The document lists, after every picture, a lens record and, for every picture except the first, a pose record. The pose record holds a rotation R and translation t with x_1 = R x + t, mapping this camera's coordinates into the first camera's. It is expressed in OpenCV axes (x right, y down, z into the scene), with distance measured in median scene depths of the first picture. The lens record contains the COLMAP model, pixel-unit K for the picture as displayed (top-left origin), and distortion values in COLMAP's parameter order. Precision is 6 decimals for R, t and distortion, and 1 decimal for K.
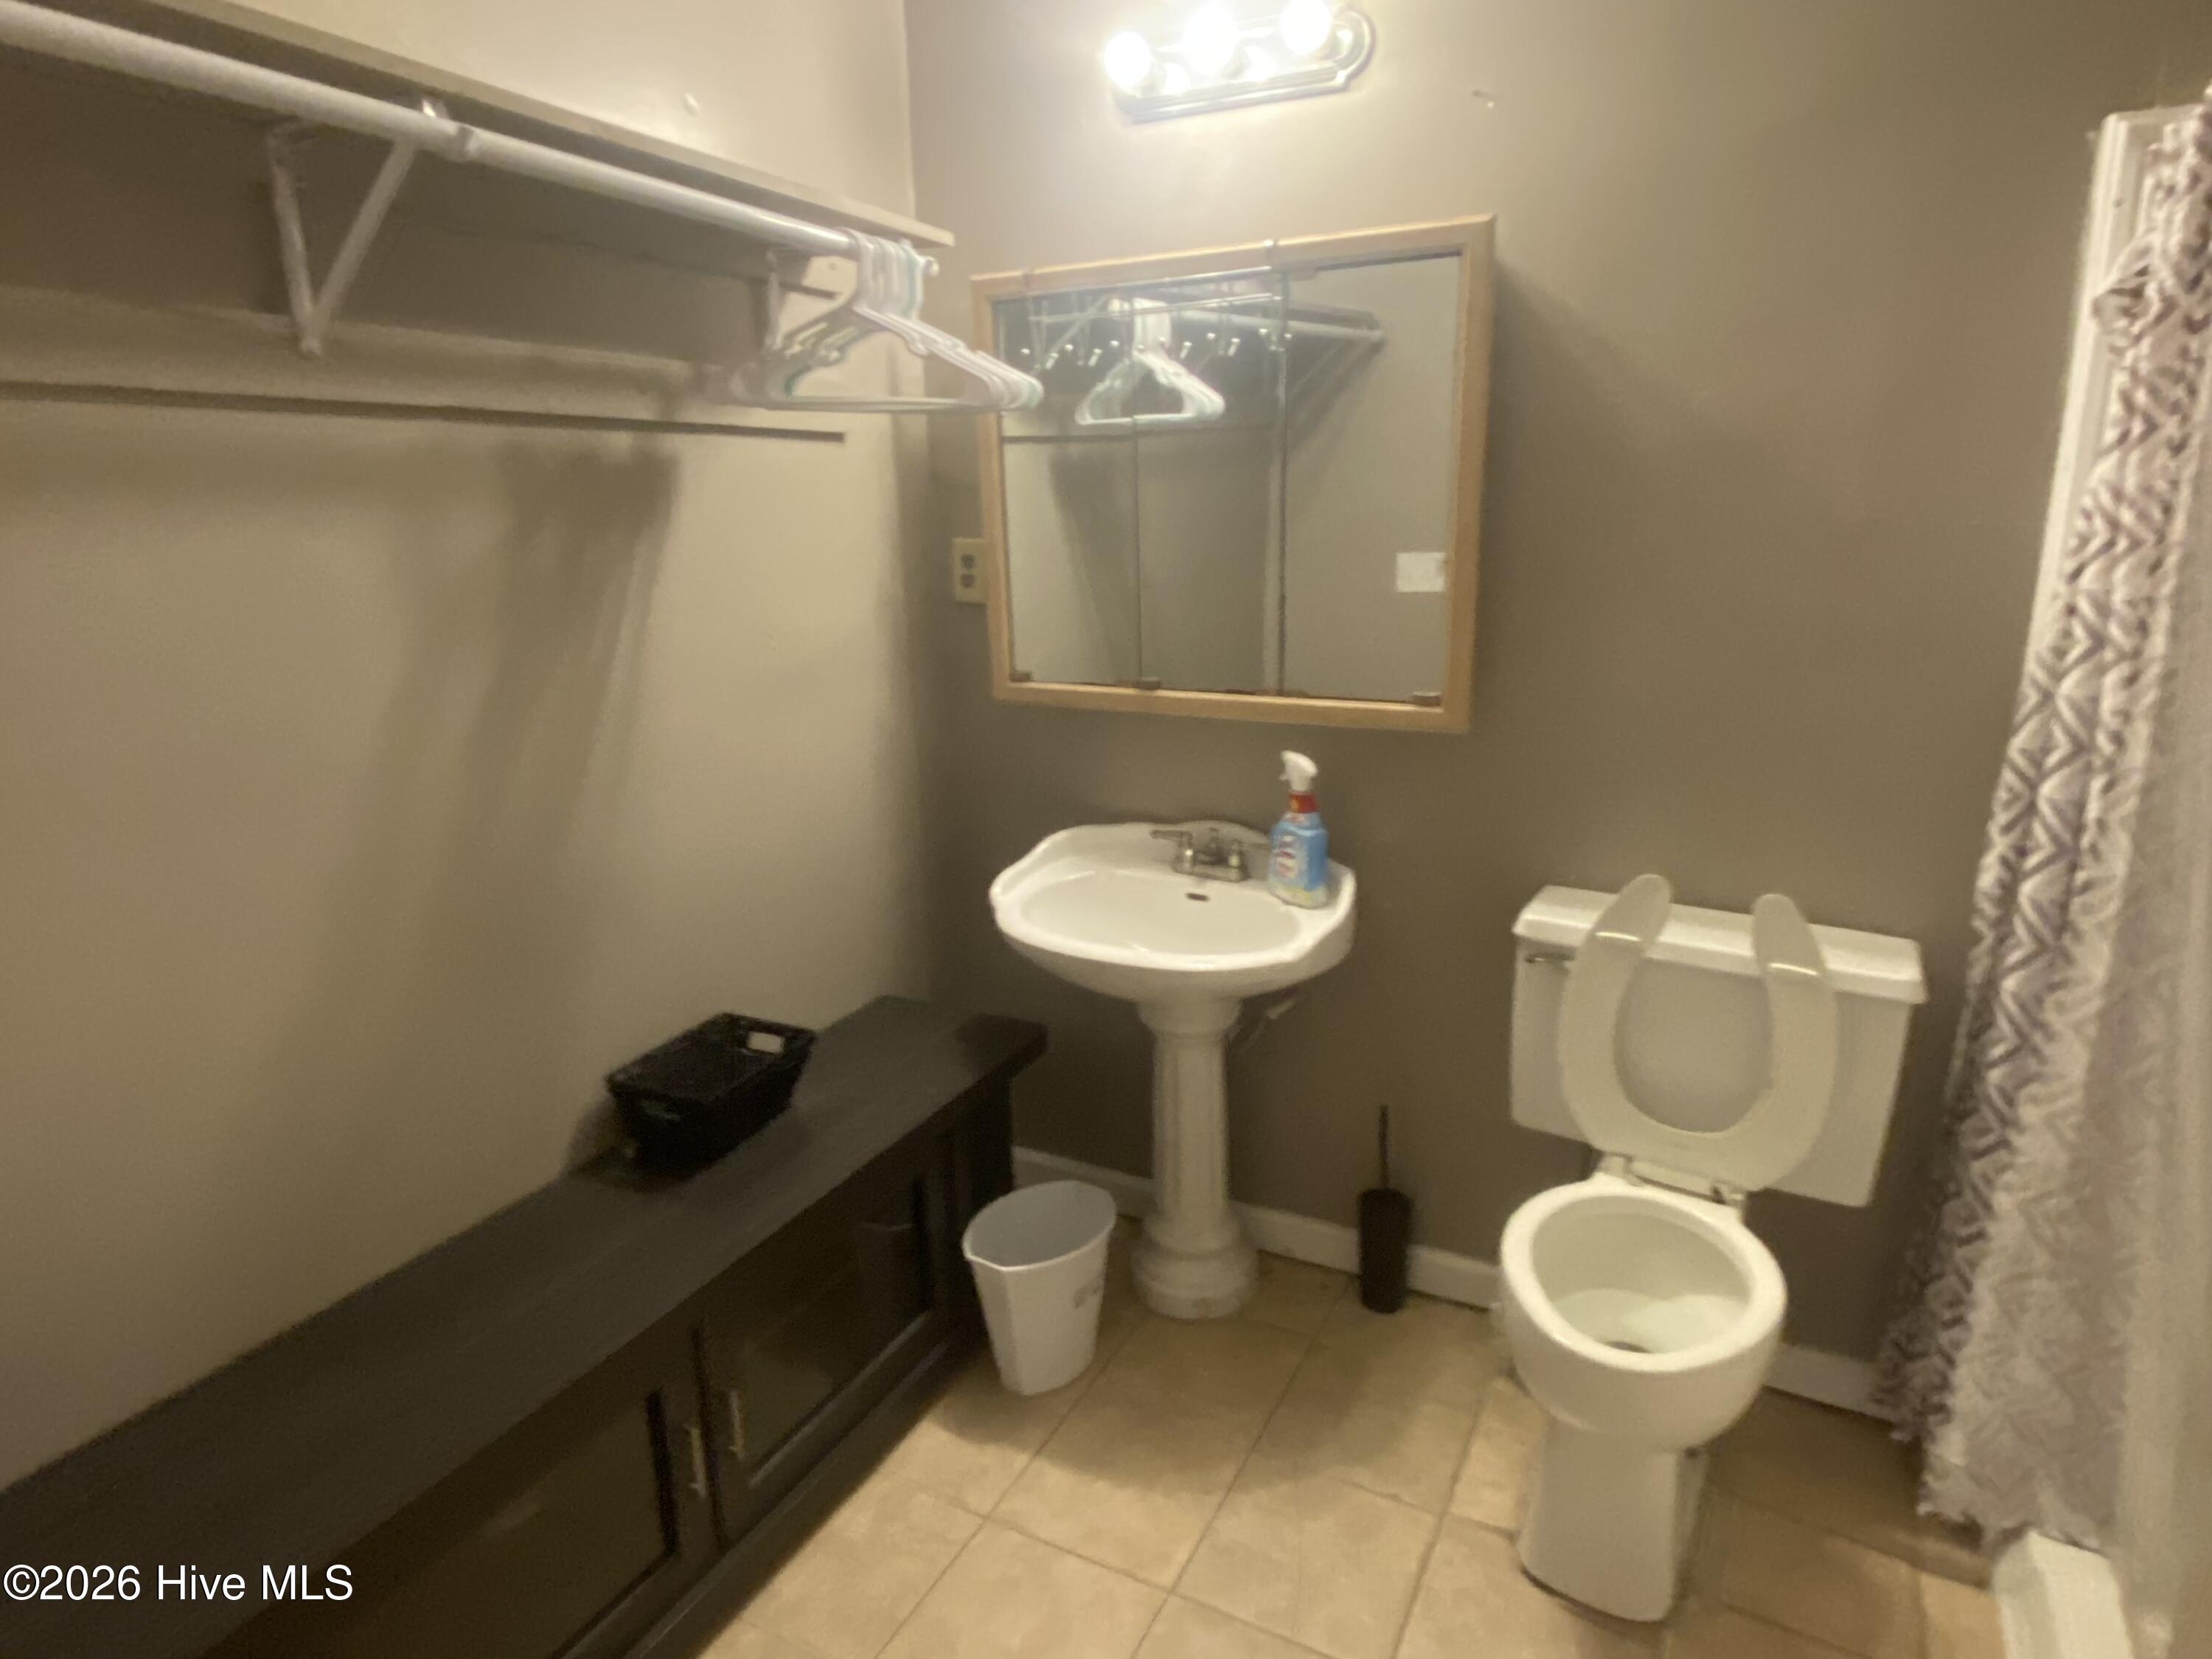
lens RADIAL K [[1281.1, 0, 1093.9], [0, 1281.1, 826.5], [0, 0, 1]] dist [0.041420, -0.041209]
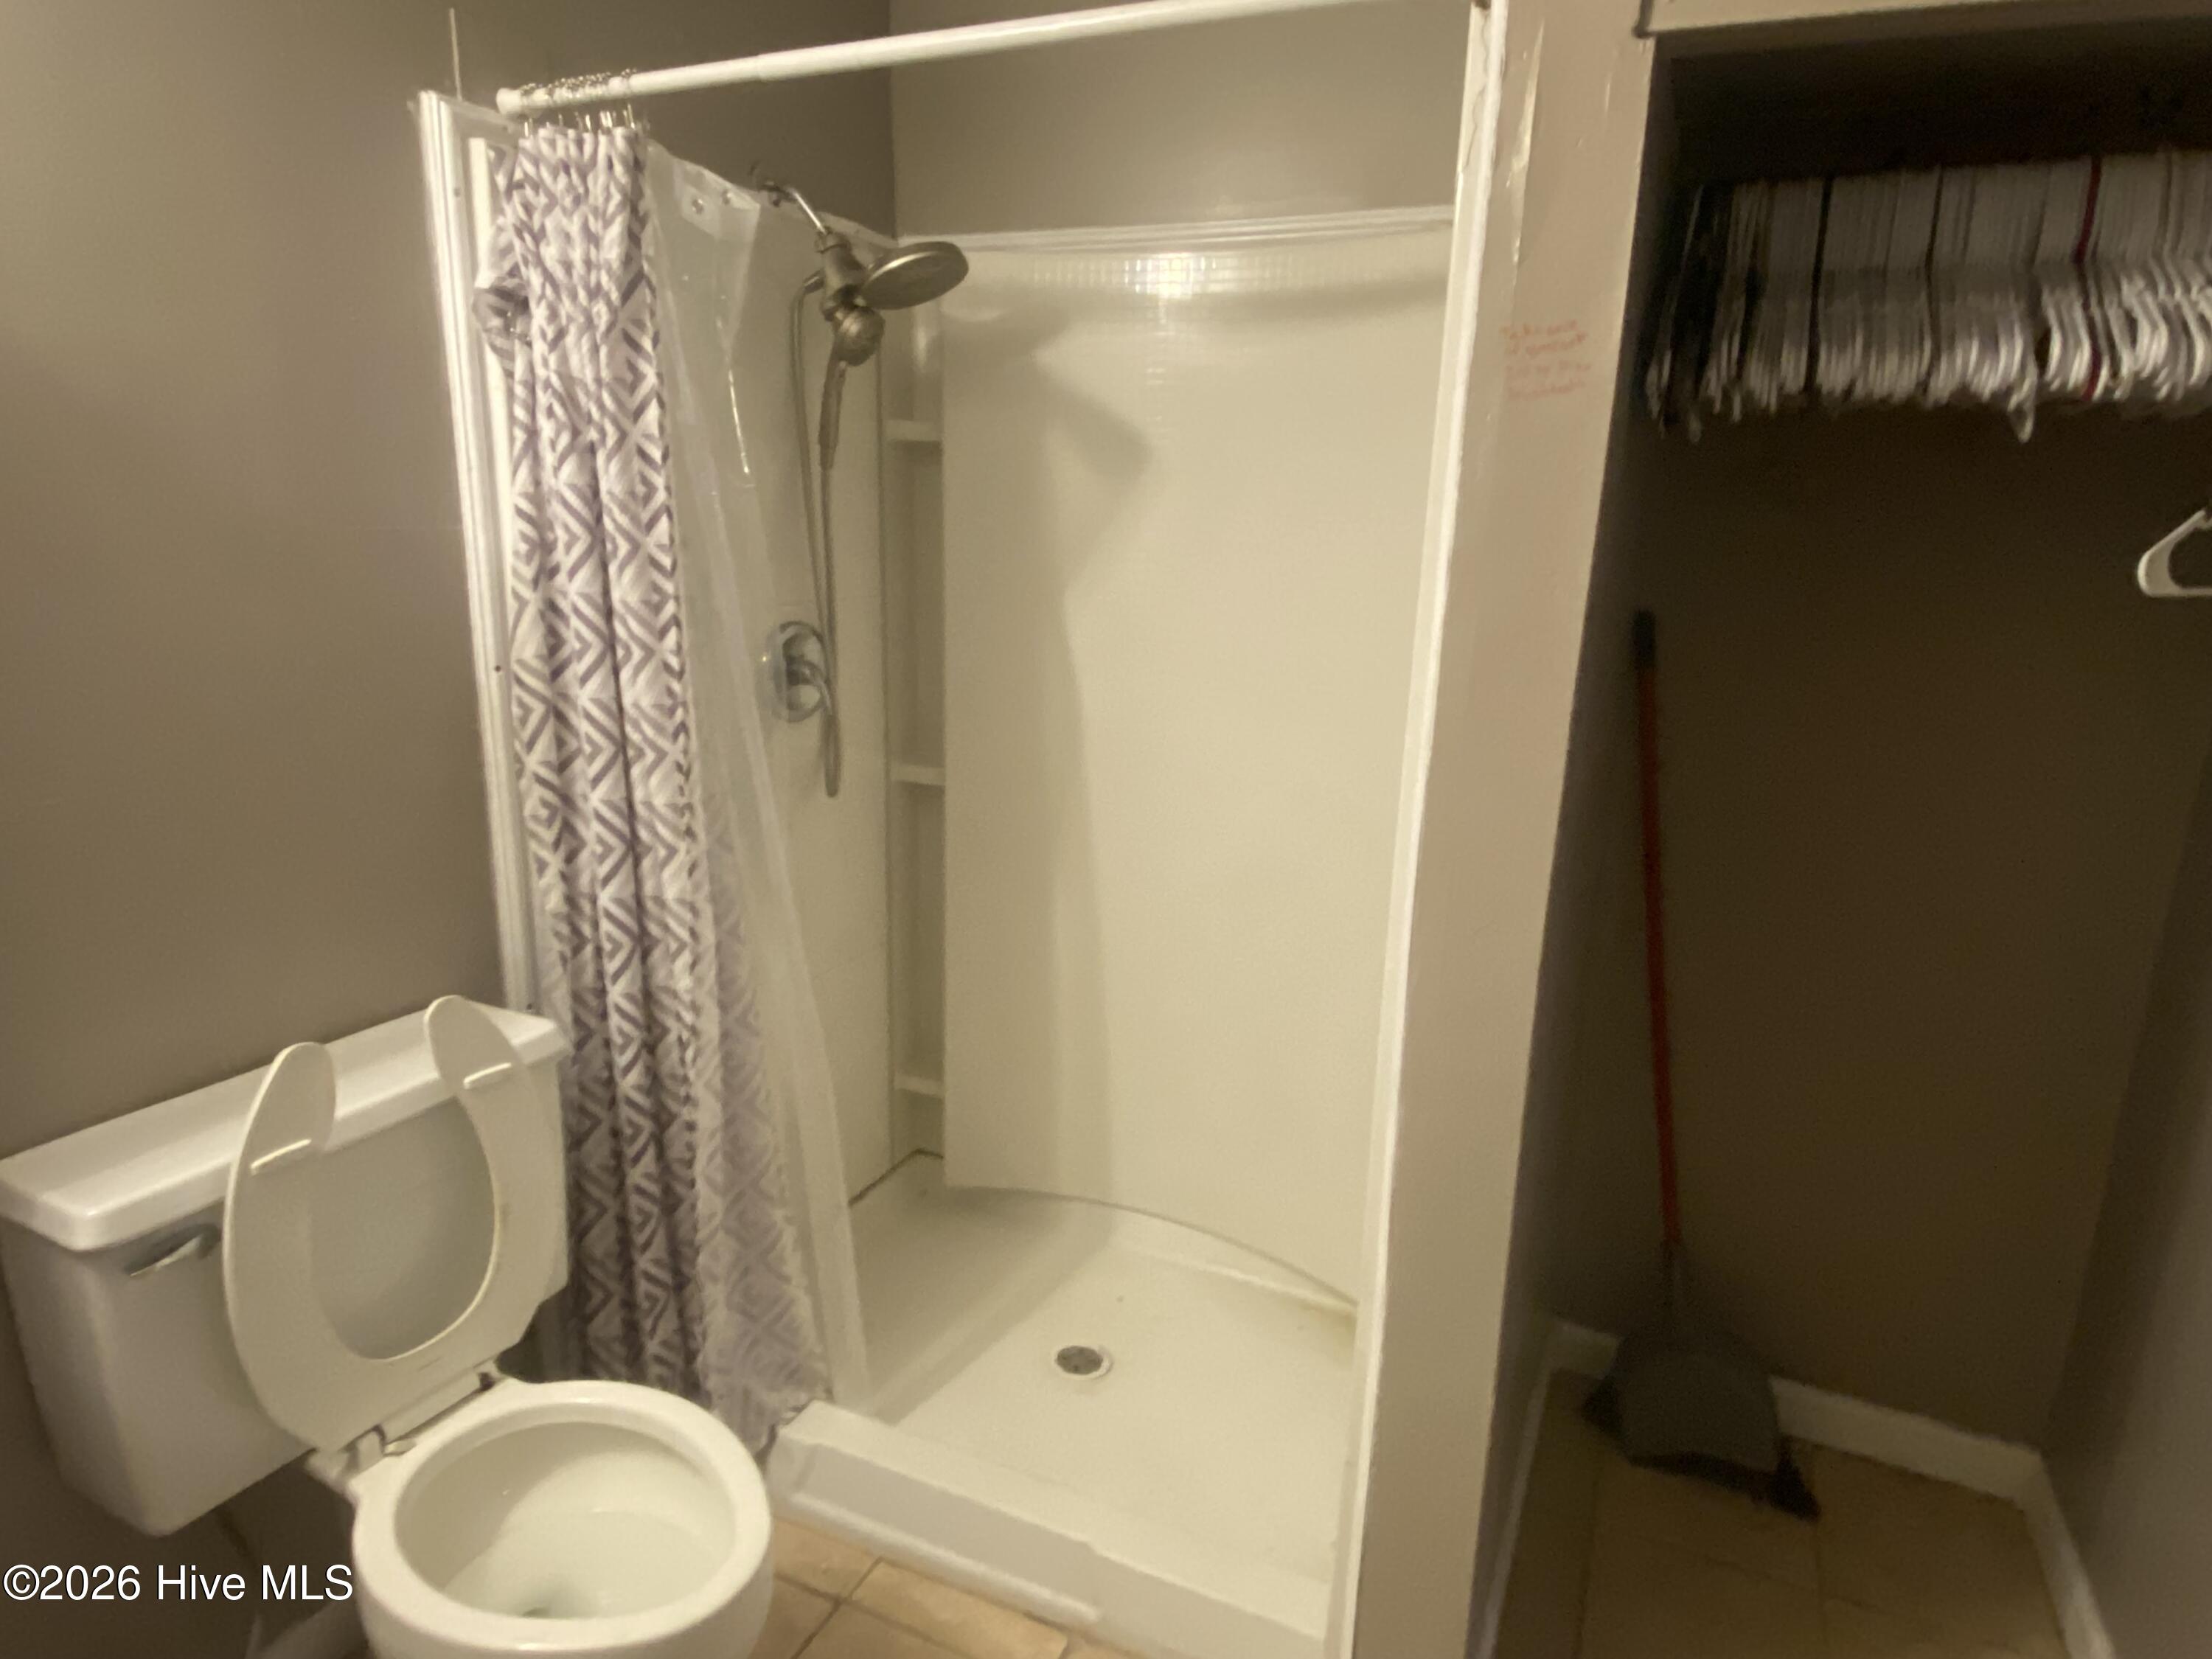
lens RADIAL K [[1281.1, 0, 1111.2], [0, 1281.1, 819.0], [0, 0, 1]] dist [0.041420, -0.041209]
pose [[-0.103001, -0.218047, 0.970488, -0.246565], [0.236285, 0.942385, 0.236811, -0.132777], [-0.966209, 0.253704, -0.045545, 0.581972]]
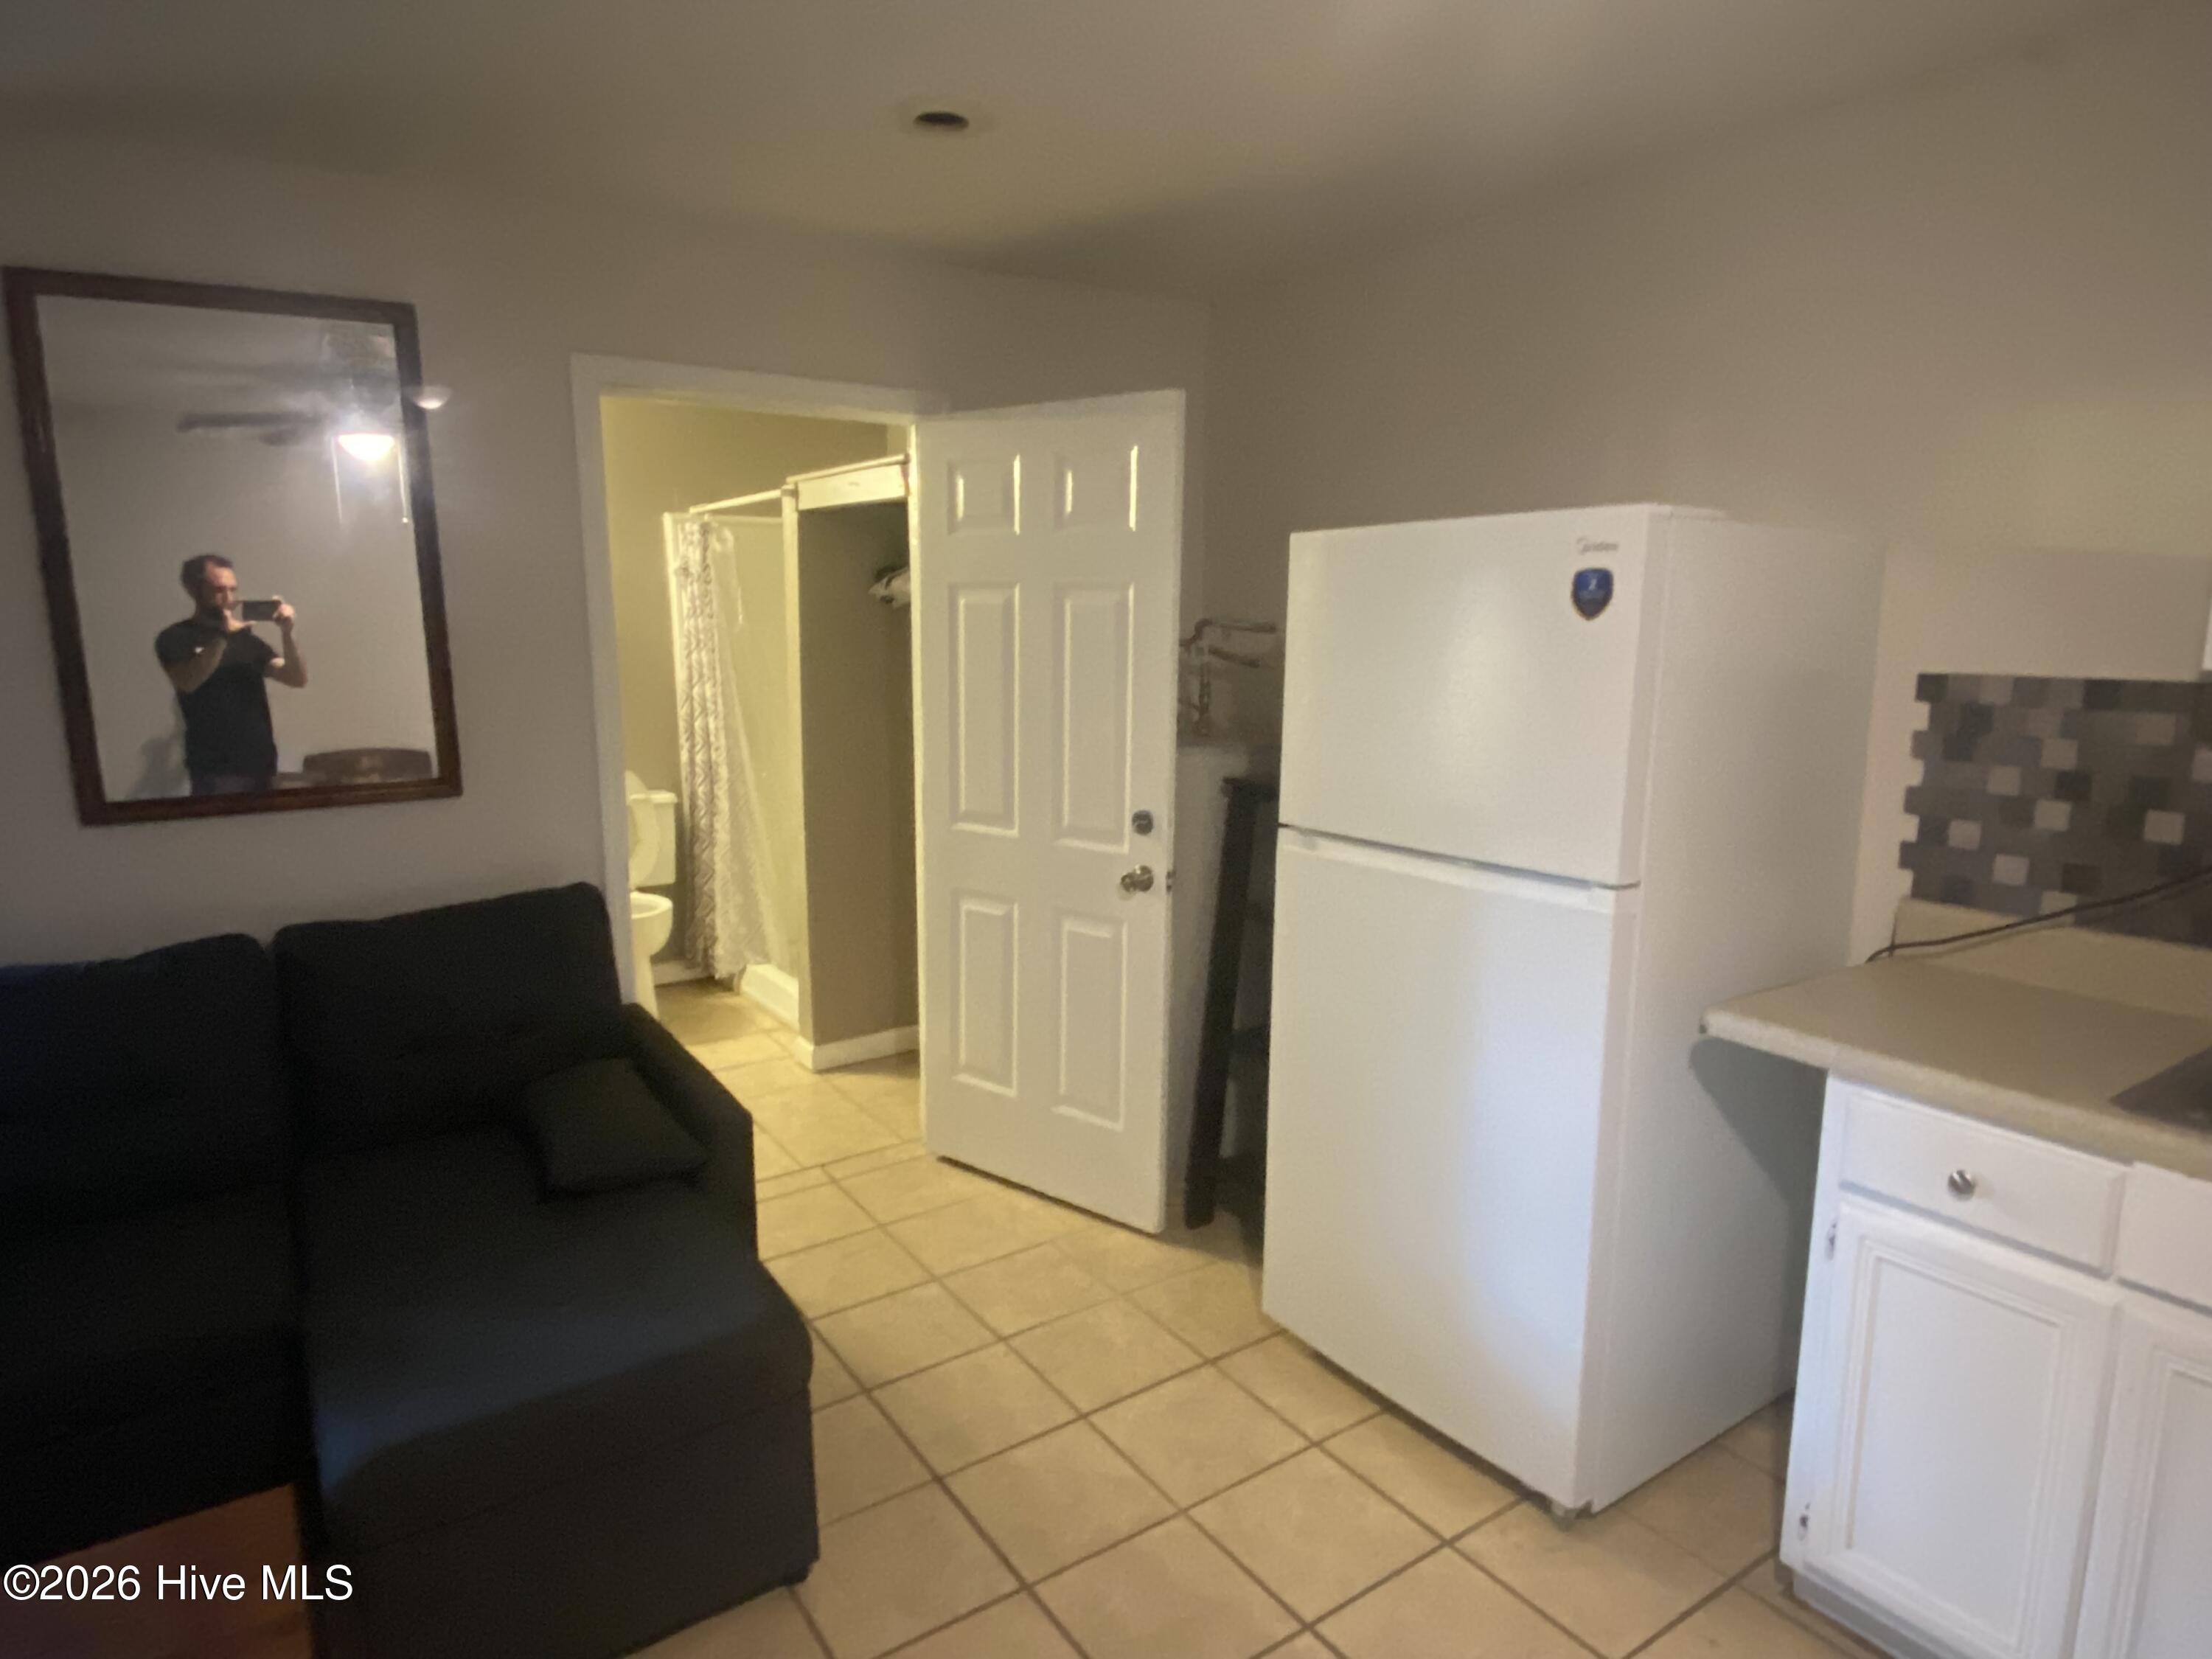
lens RADIAL K [[1281.1, 0, 1110.5], [0, 1281.1, 831.2], [0, 0, 1]] dist [0.041420, -0.041209]
pose [[0.452256, -0.134127, 0.881745, -1.381423], [0.224031, 0.974015, 0.033254, 0.301388], [-0.863293, 0.182499, 0.470553, -1.111208]]
